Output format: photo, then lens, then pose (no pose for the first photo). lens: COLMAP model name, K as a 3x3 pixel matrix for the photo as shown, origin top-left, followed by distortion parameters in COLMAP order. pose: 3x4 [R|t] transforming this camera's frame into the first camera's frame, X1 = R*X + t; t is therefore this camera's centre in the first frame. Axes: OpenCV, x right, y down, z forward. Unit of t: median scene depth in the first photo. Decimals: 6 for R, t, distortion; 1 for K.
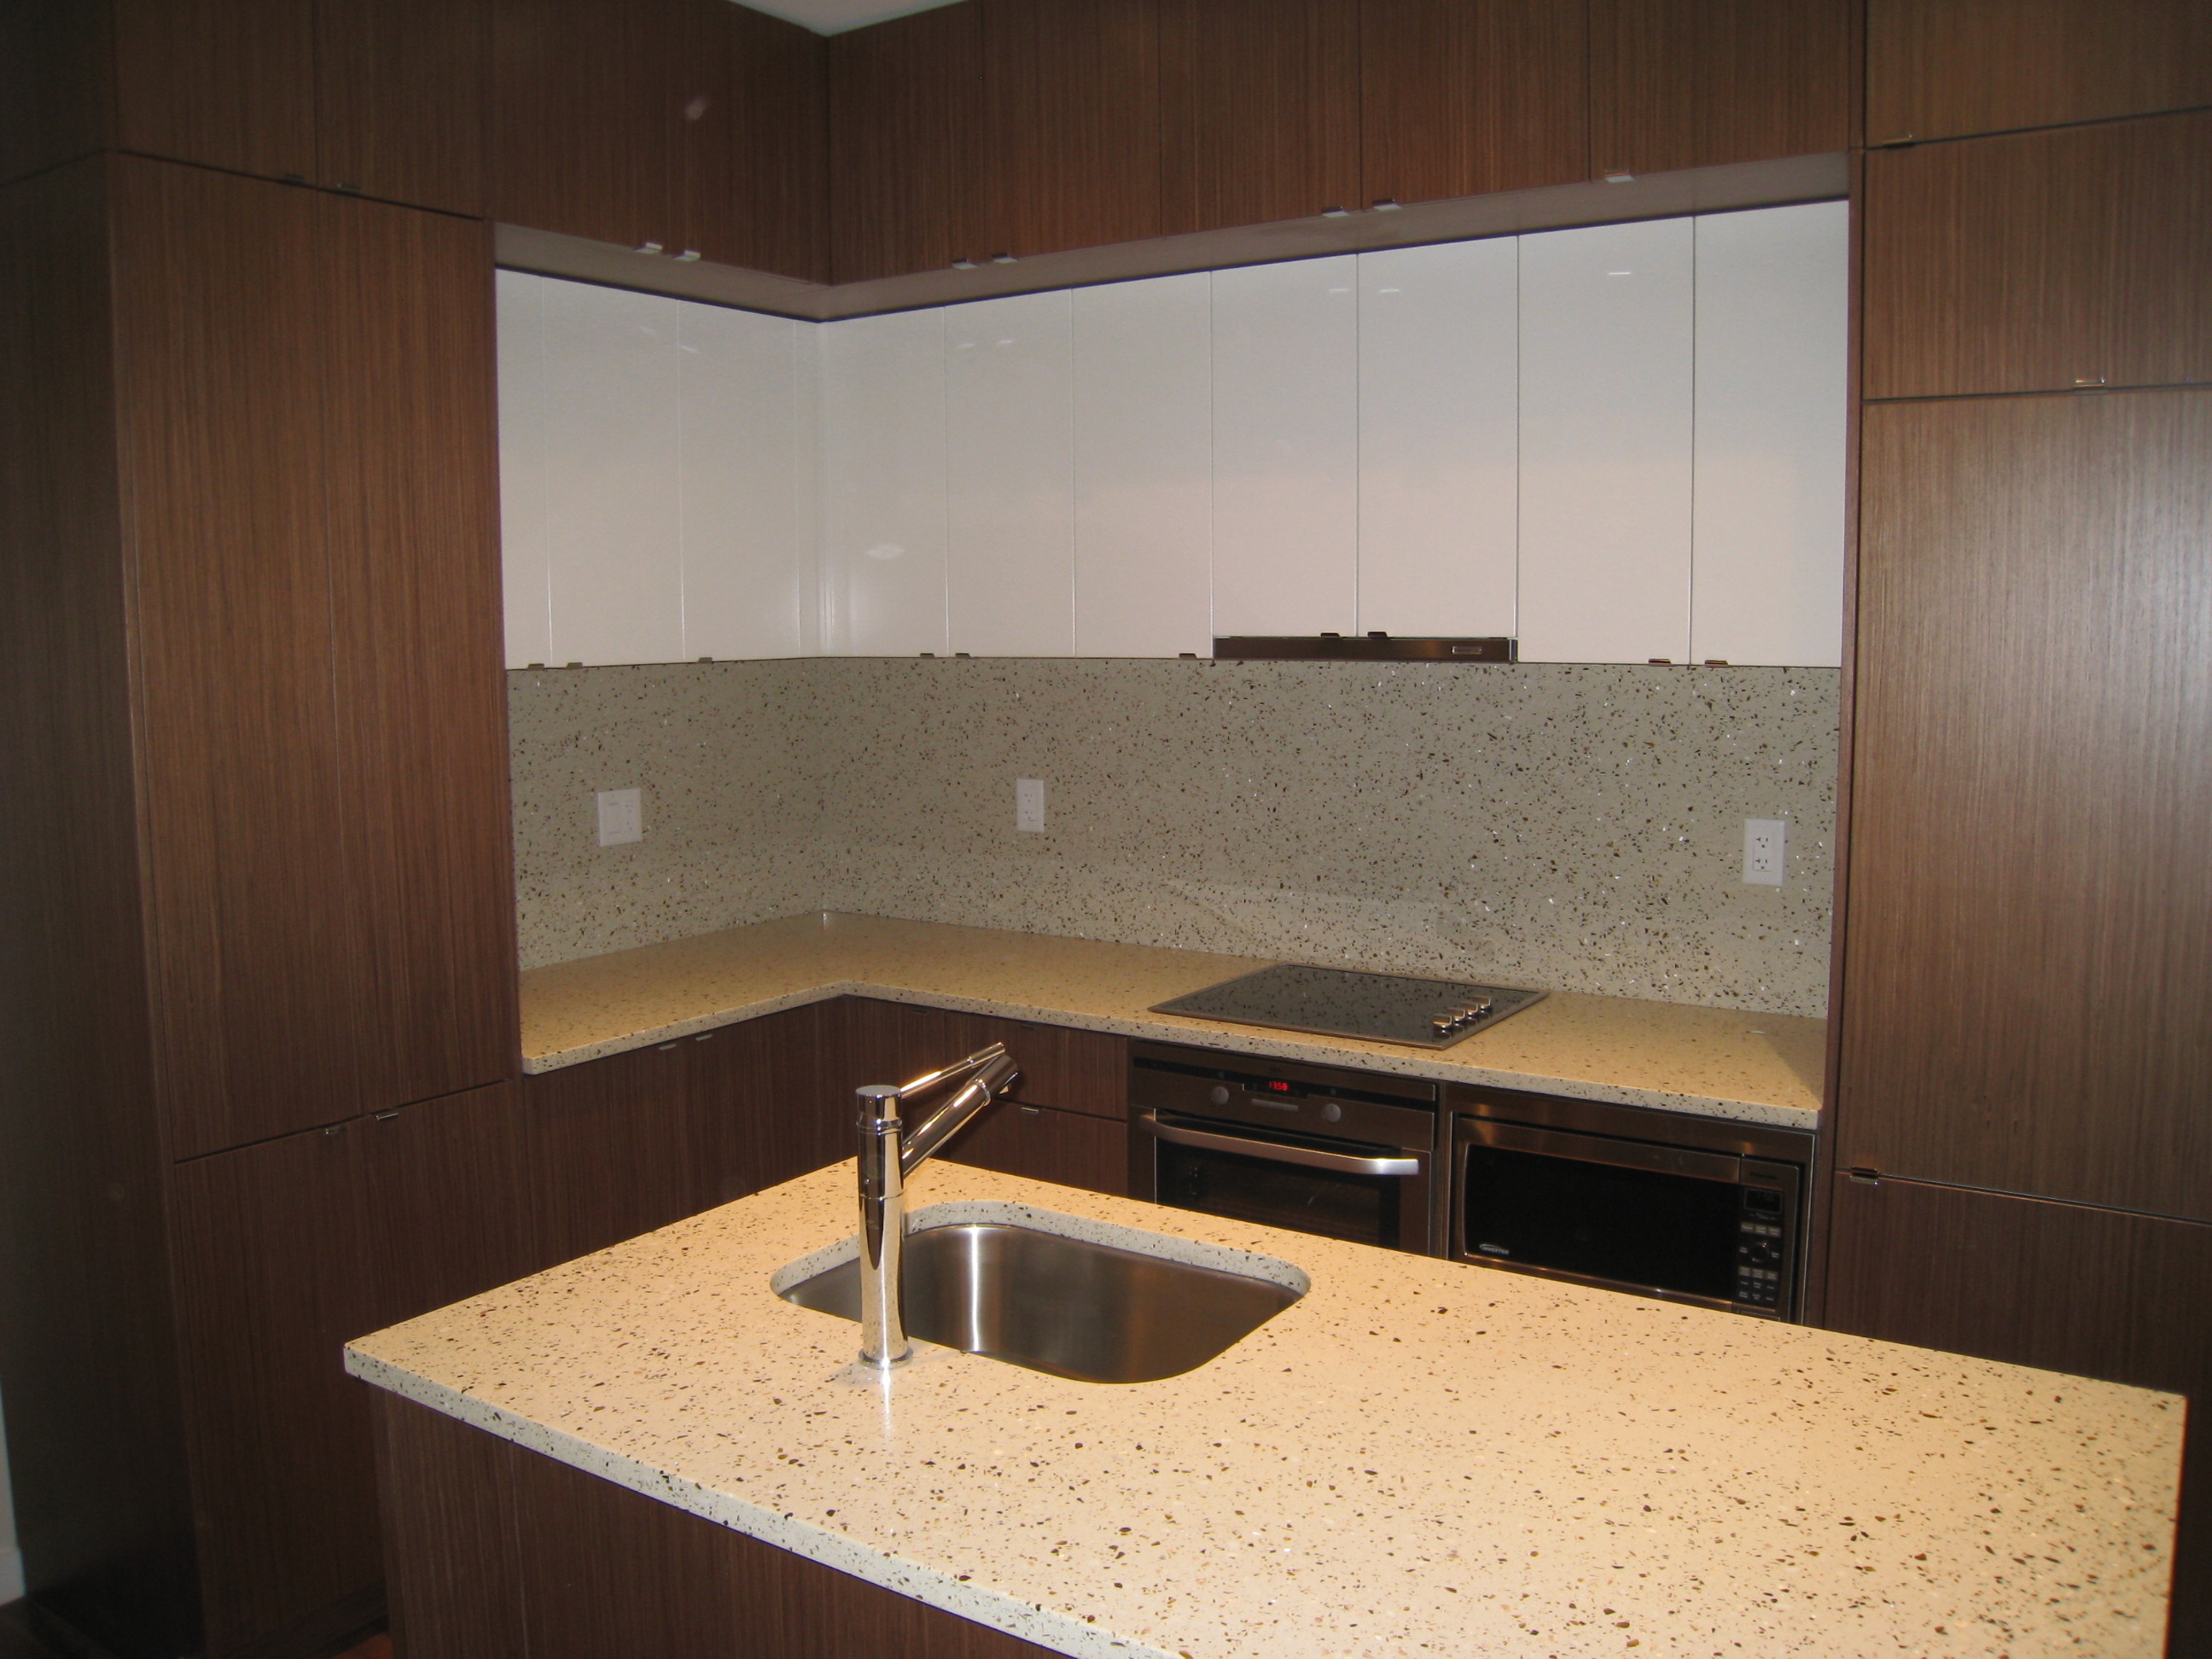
lens RADIAL K [[1816.7, 0, 1094.5], [0, 1816.7, 837.3], [0, 0, 1]] dist [-0.169075, 0.116189]
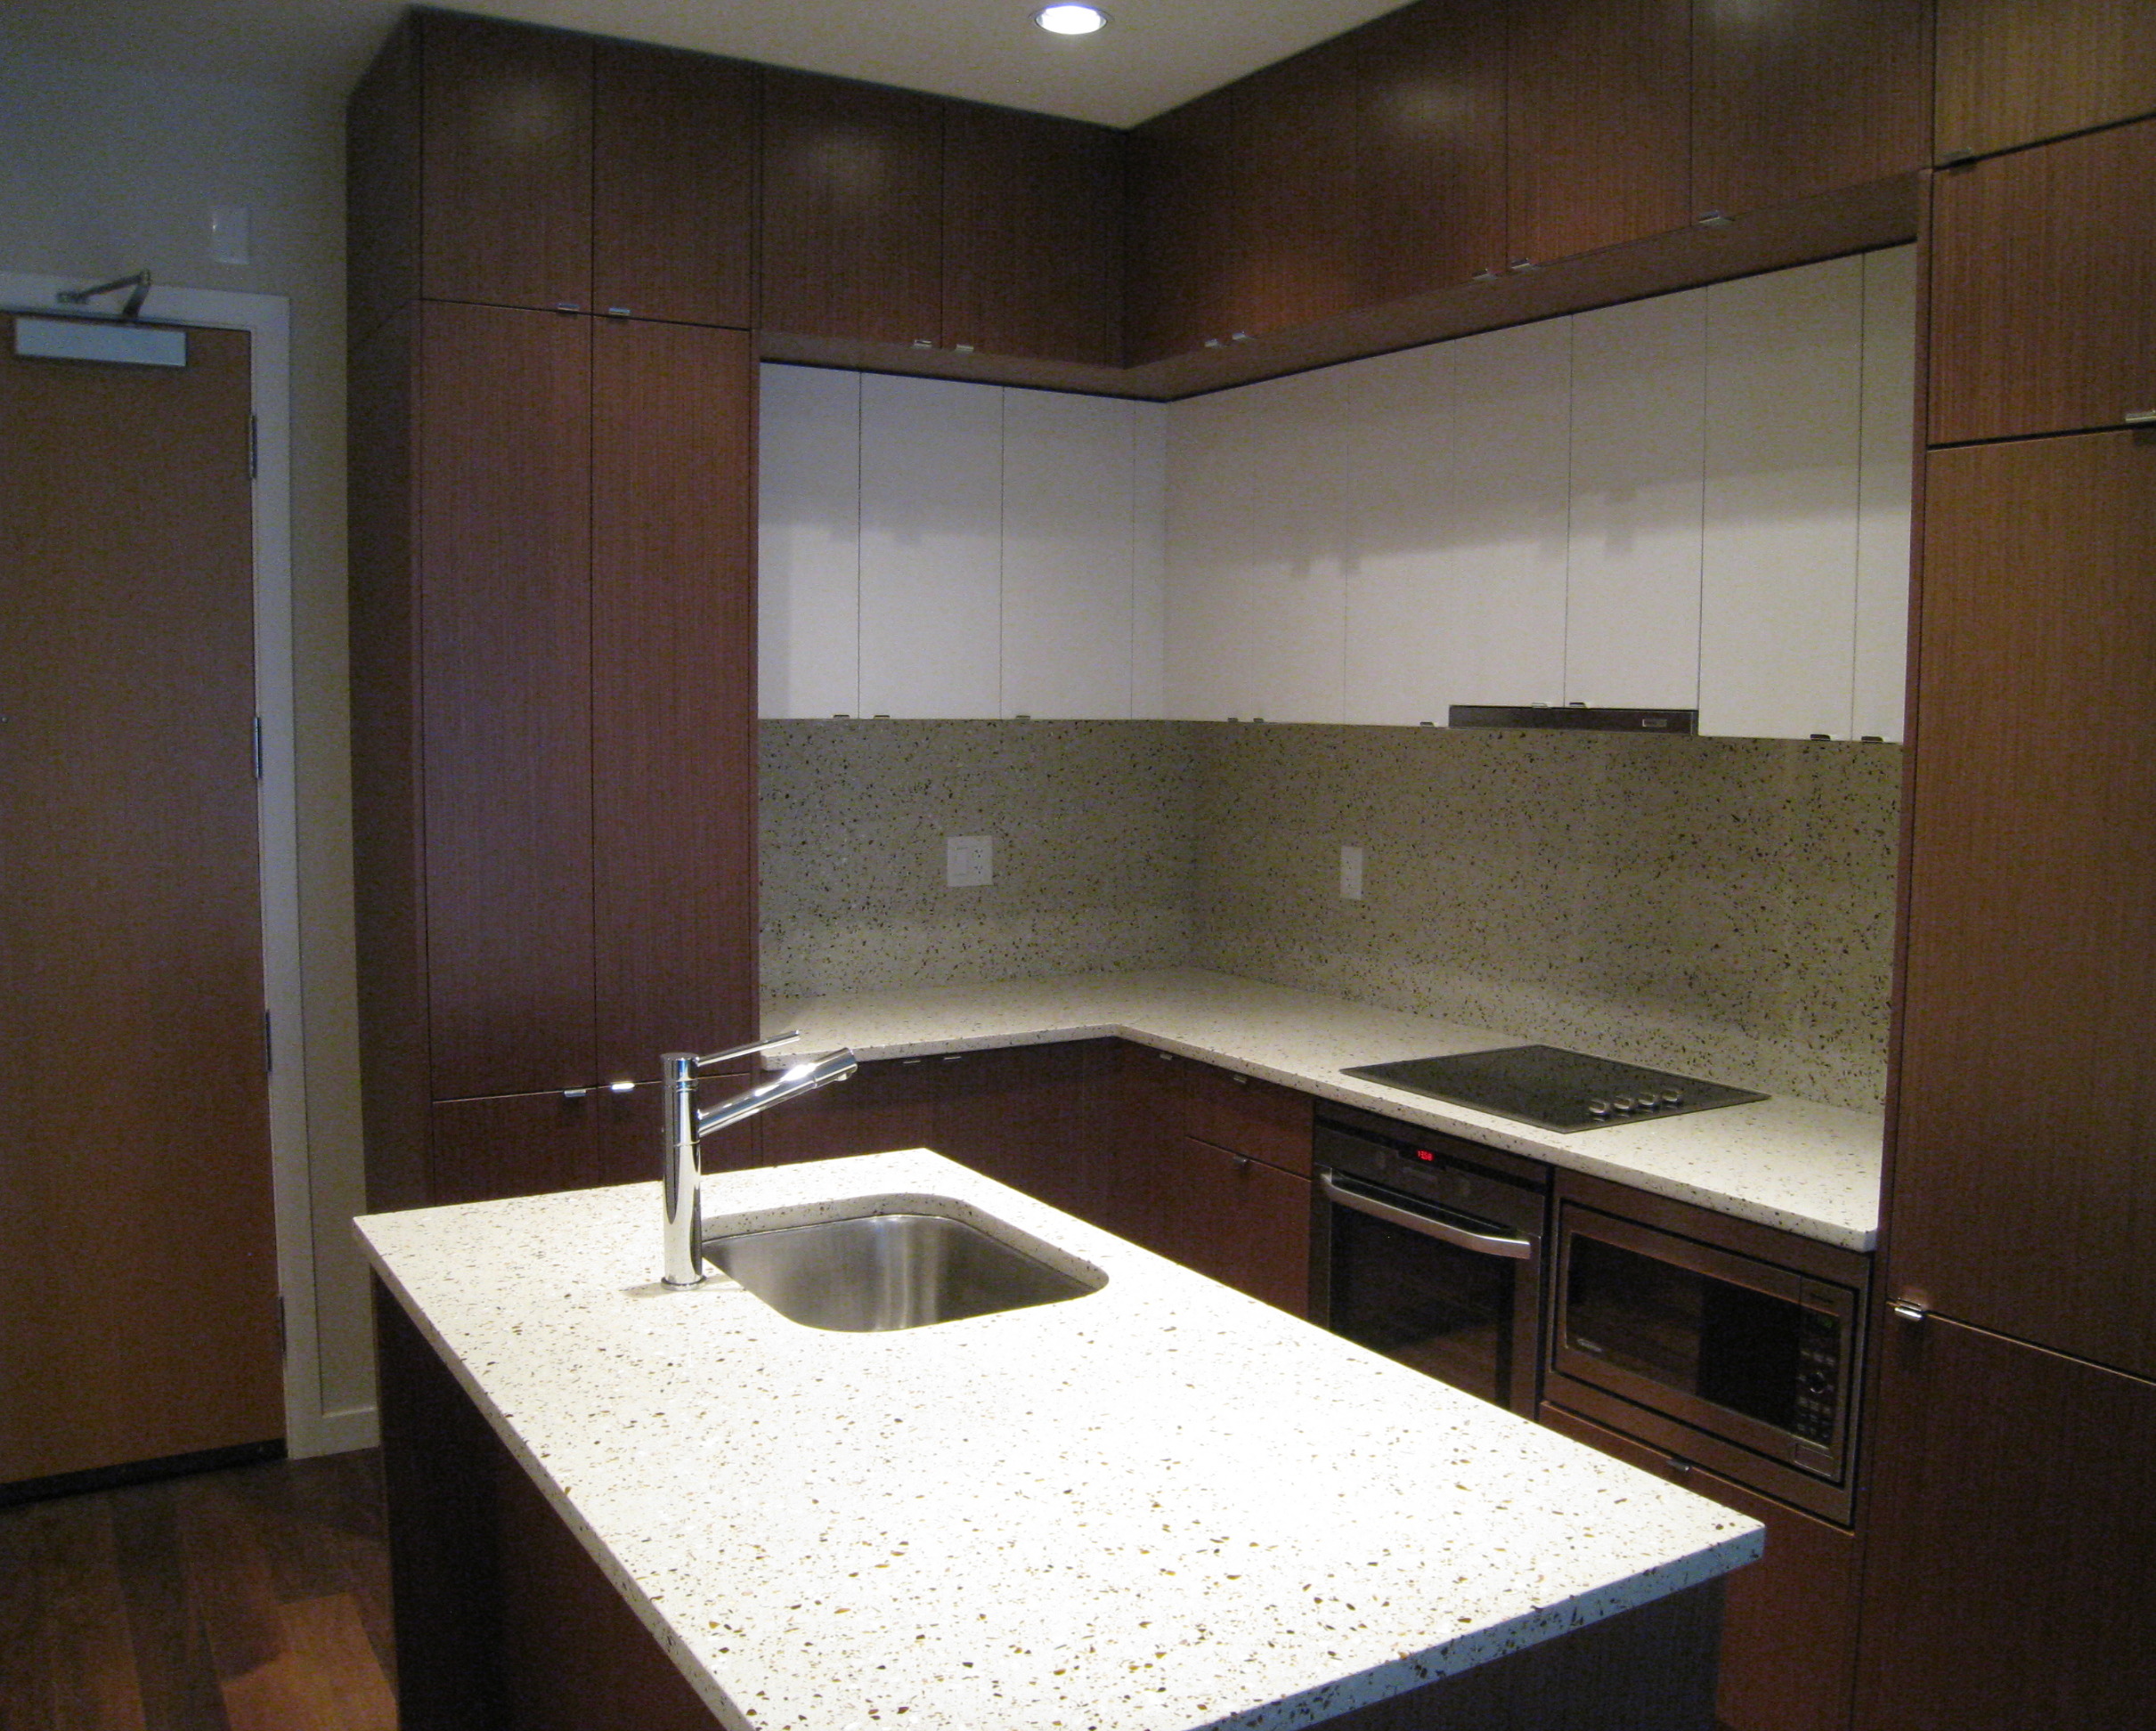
lens RADIAL K [[1883.9, 0, 1095.4], [0, 1883.9, 879.7], [0, 0, 1]] dist [-0.146721, 0.081278]
pose [[0.913718, 0.056461, -0.402407, 0.315415], [-0.066660, 0.997711, -0.011372, 0.009422], [0.400843, 0.037216, 0.915390, -0.017277]]
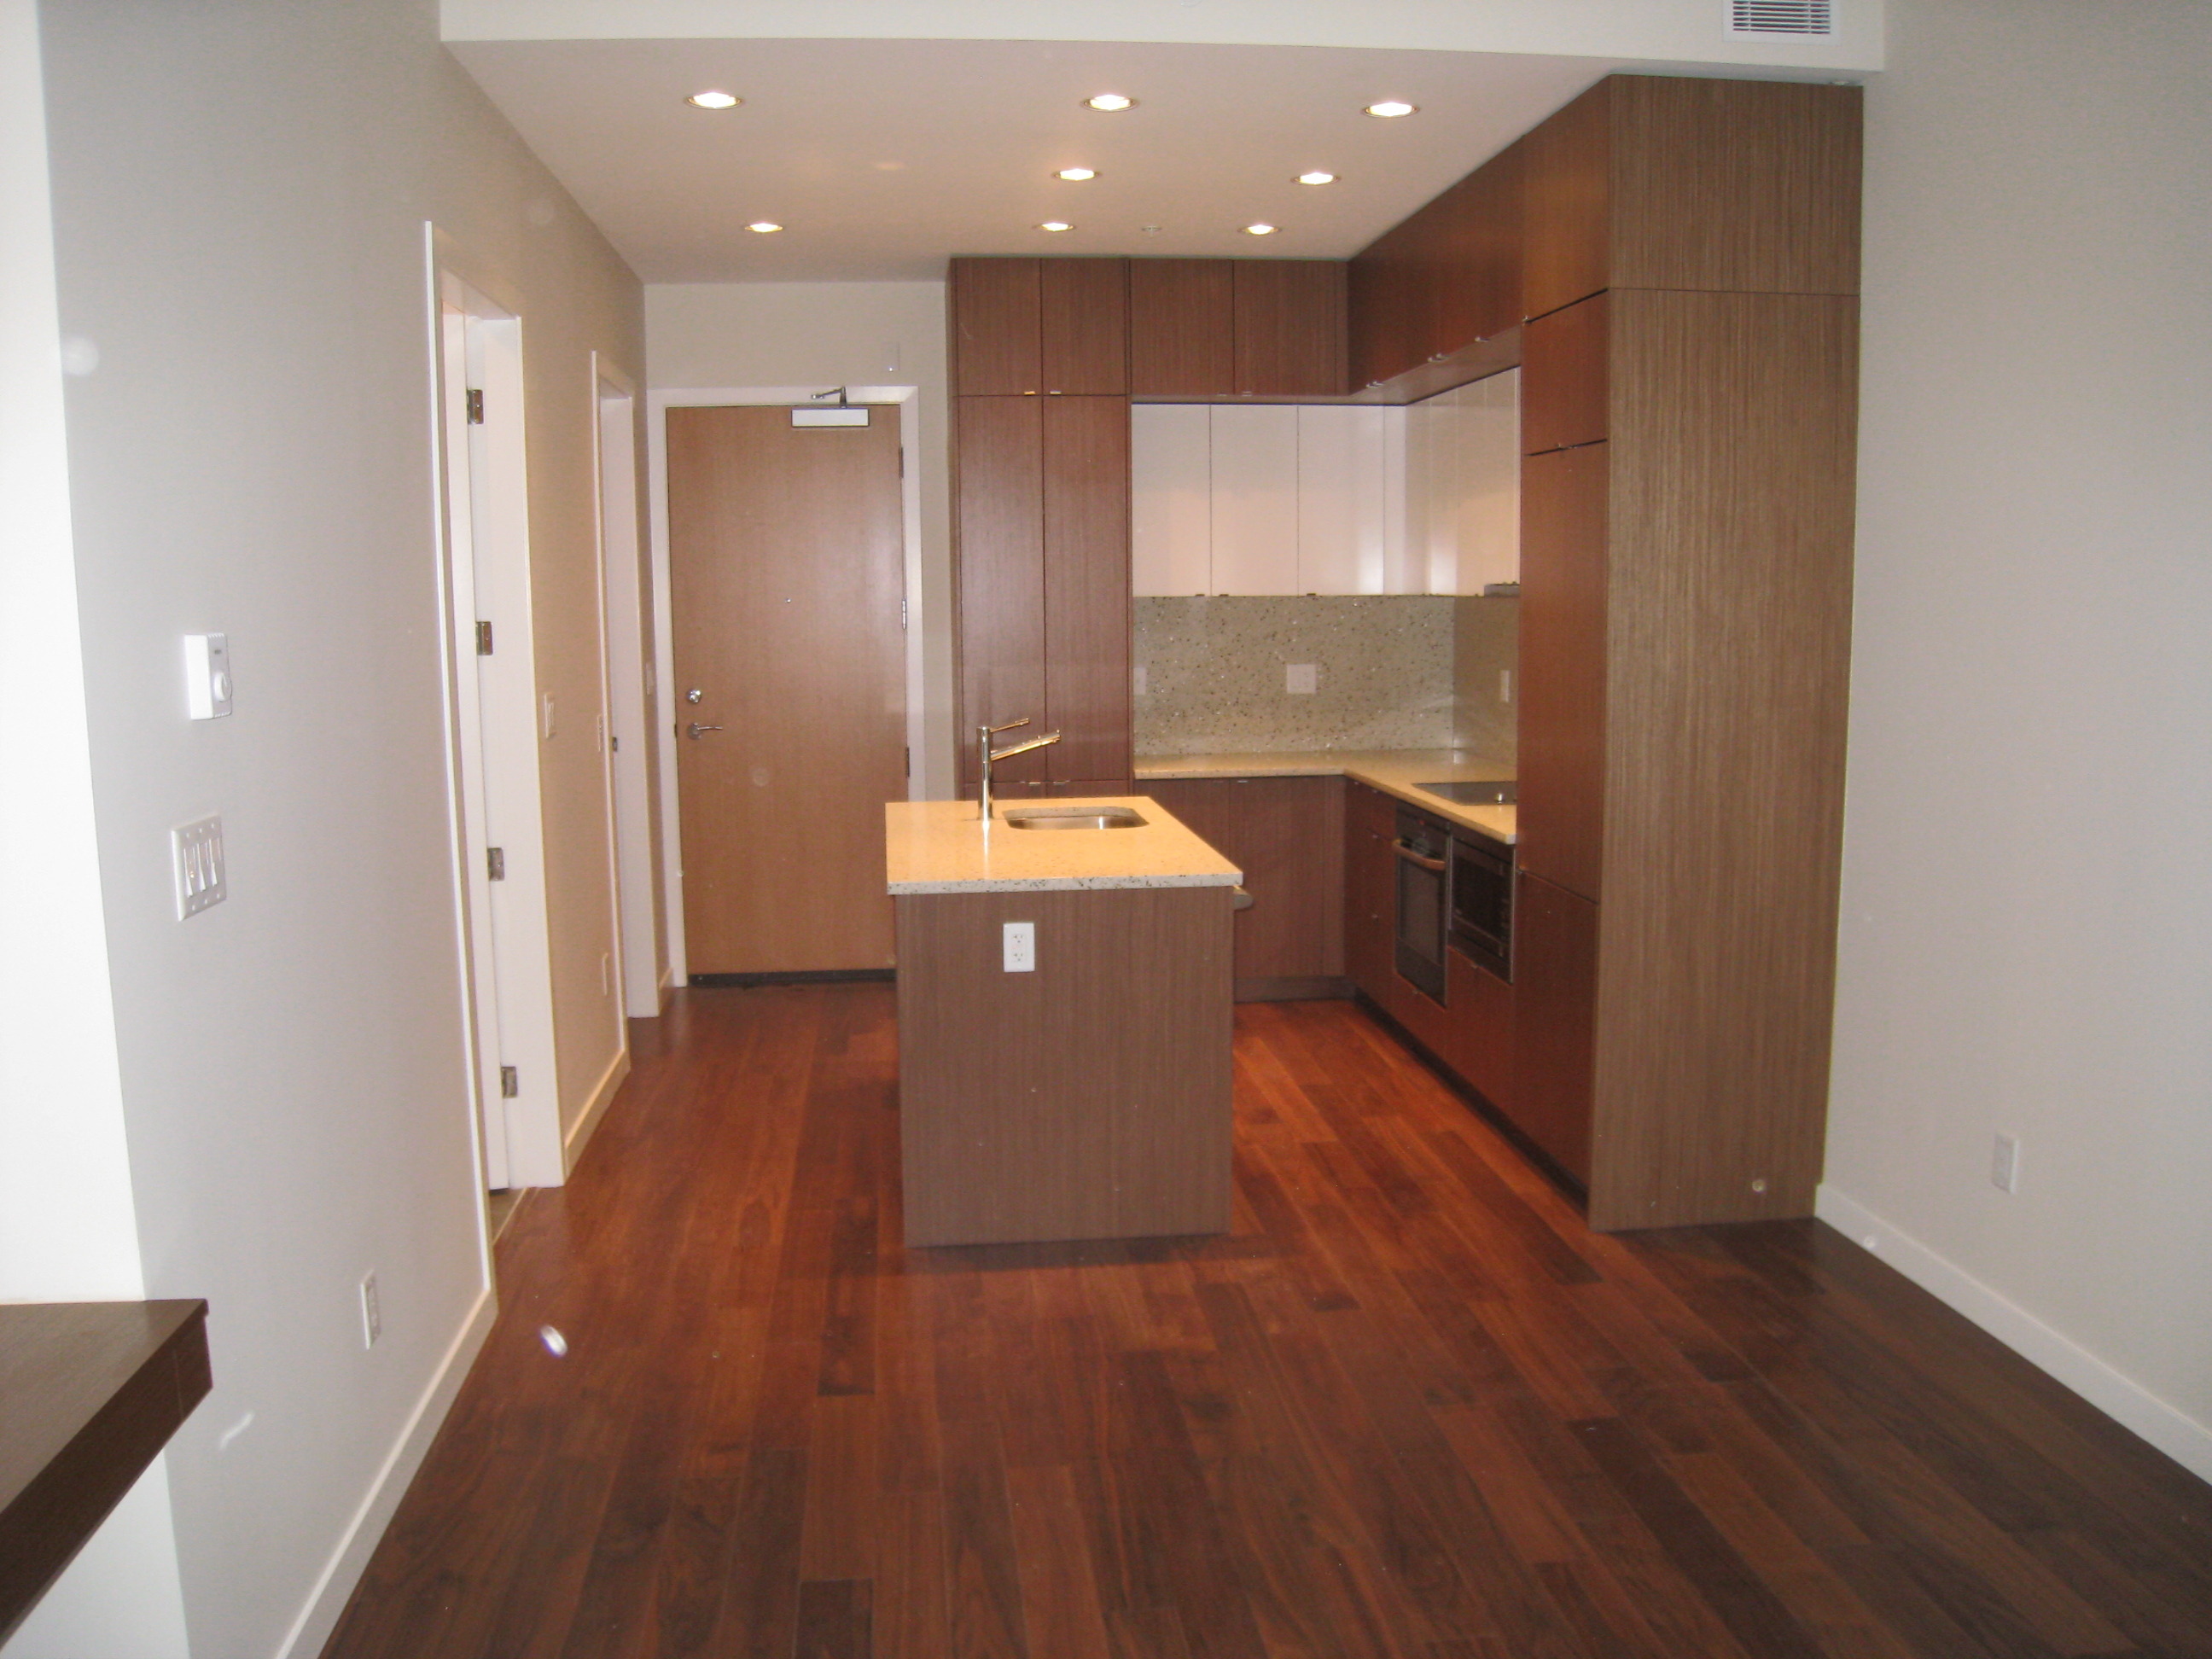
lens RADIAL K [[1816.7, 0, 1098.1], [0, 1816.7, 832.0], [0, 0, 1]] dist [-0.169075, 0.116189]
pose [[0.653393, 0.105463, -0.749636, 1.199475], [-0.086022, 0.994178, 0.064888, 0.050339], [0.752115, 0.022088, 0.658661, -0.455885]]
